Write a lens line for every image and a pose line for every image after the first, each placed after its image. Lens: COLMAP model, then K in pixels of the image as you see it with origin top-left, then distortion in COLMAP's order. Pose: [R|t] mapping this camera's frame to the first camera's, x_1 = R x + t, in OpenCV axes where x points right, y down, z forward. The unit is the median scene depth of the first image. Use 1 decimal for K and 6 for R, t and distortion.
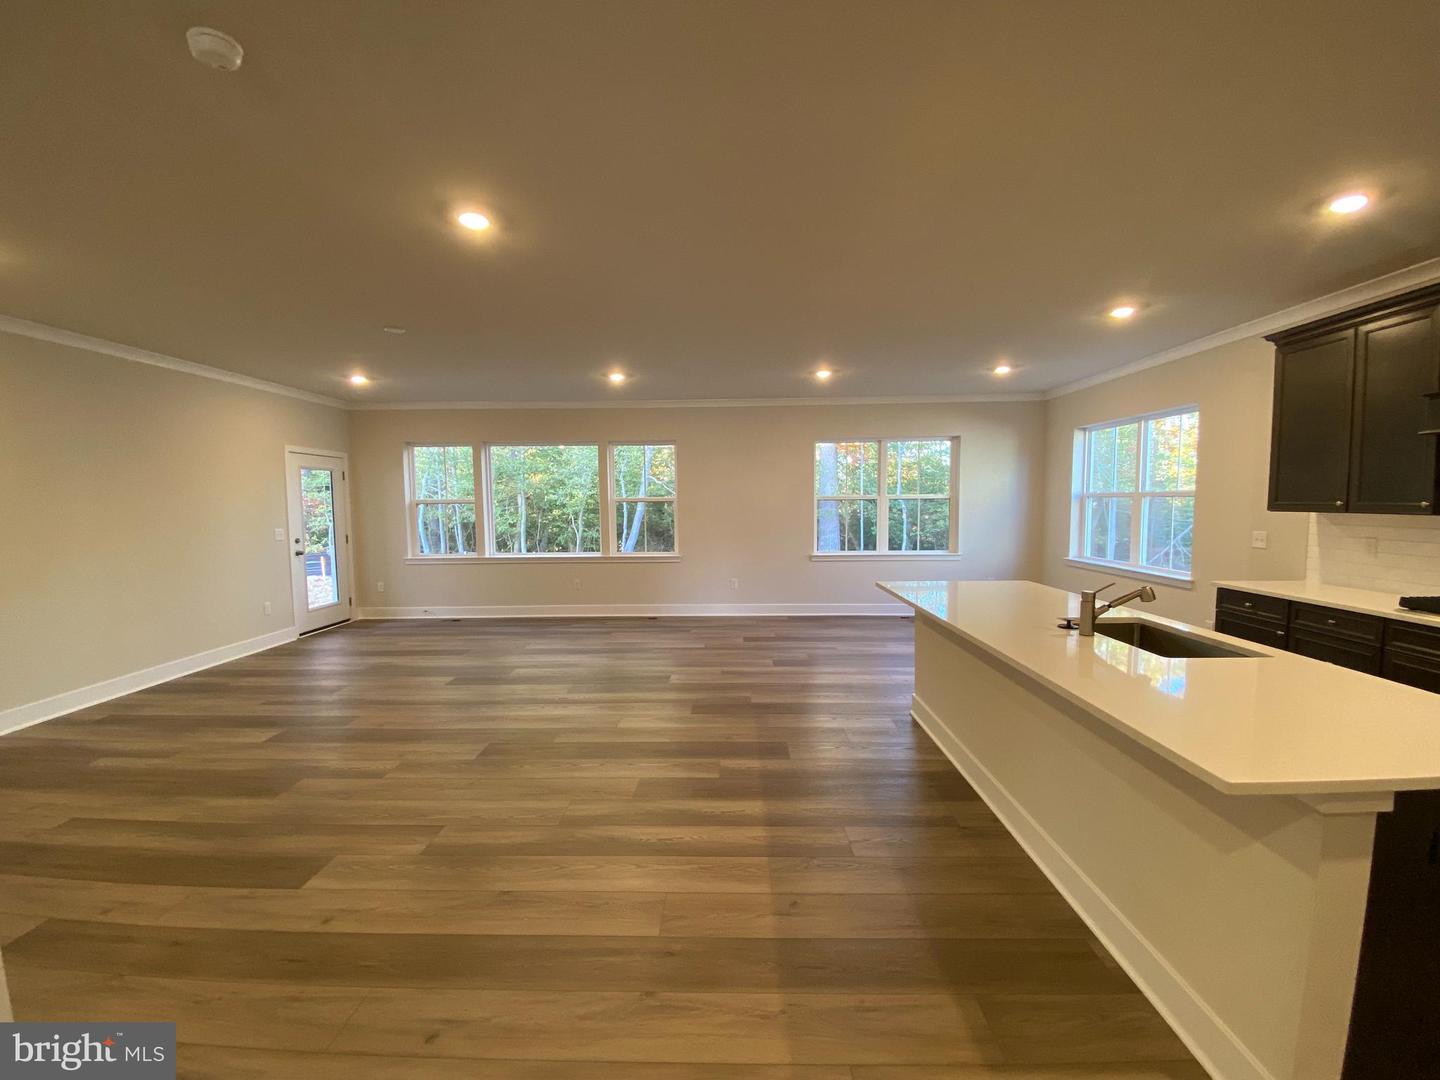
lens RADIAL K [[594.8, 0, 714.8], [0, 594.8, 540.1], [0, 0, 1]] dist [-0.000691, -0.001611]
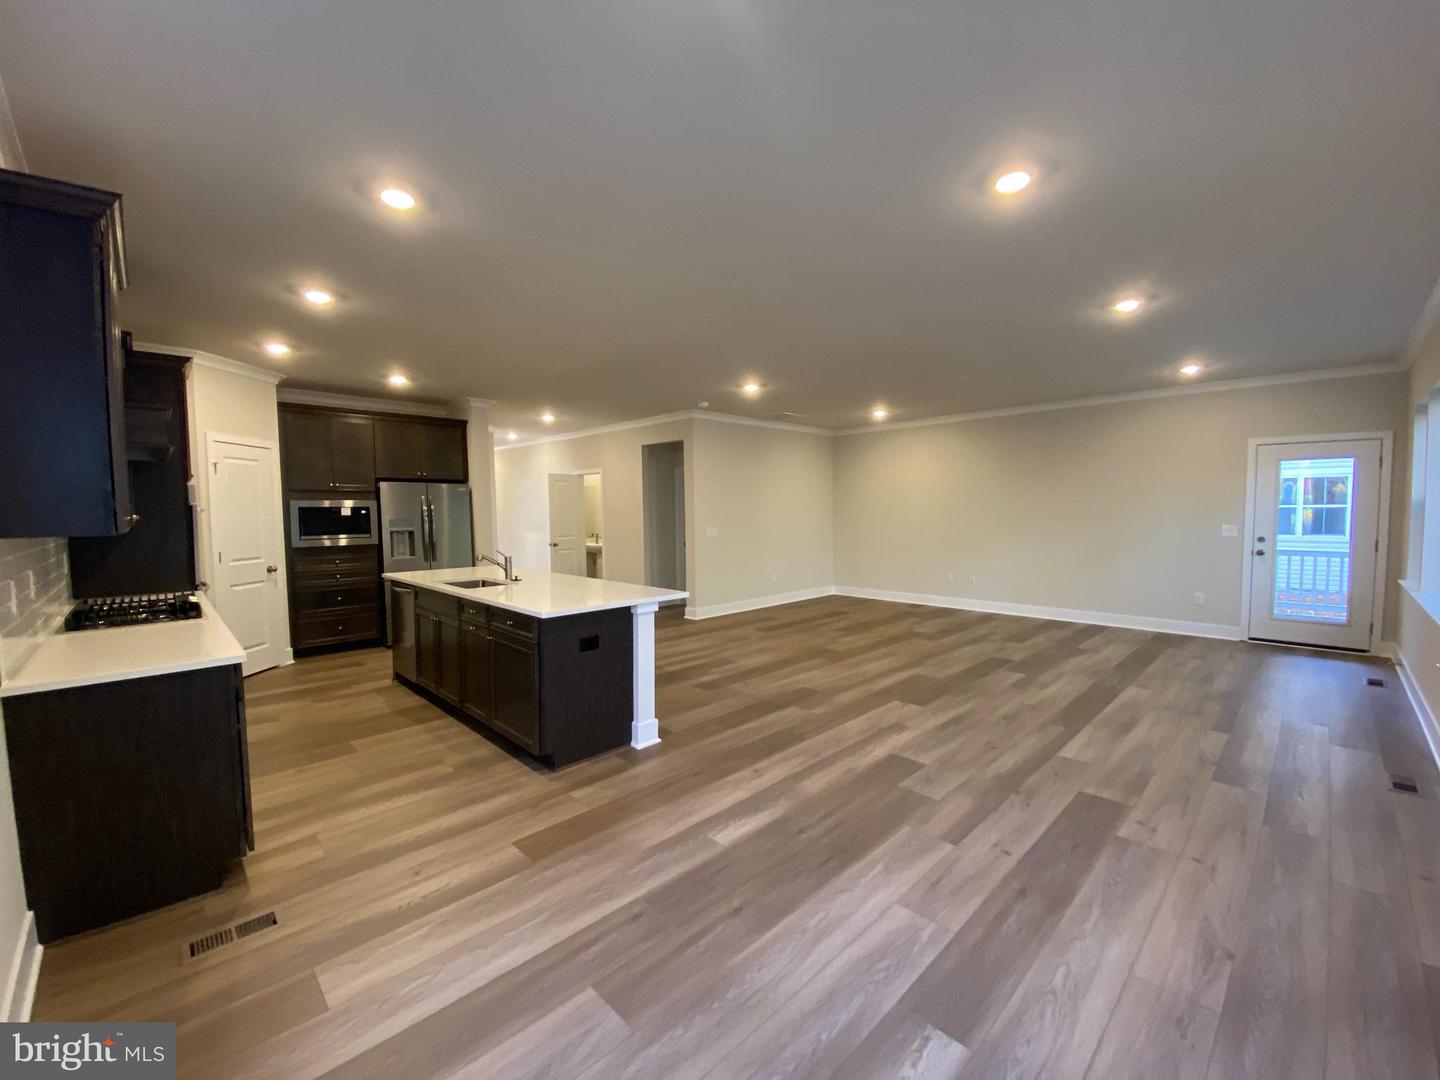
lens RADIAL K [[594.8, 0, 718.1], [0, 594.8, 536.5], [0, 0, 1]] dist [-0.000691, -0.001611]
pose [[-0.691449, 0.060075, -0.719923, 0.687643], [-0.038189, 0.992104, 0.119466, -0.101310], [0.721415, 0.110098, -0.683695, 1.262944]]
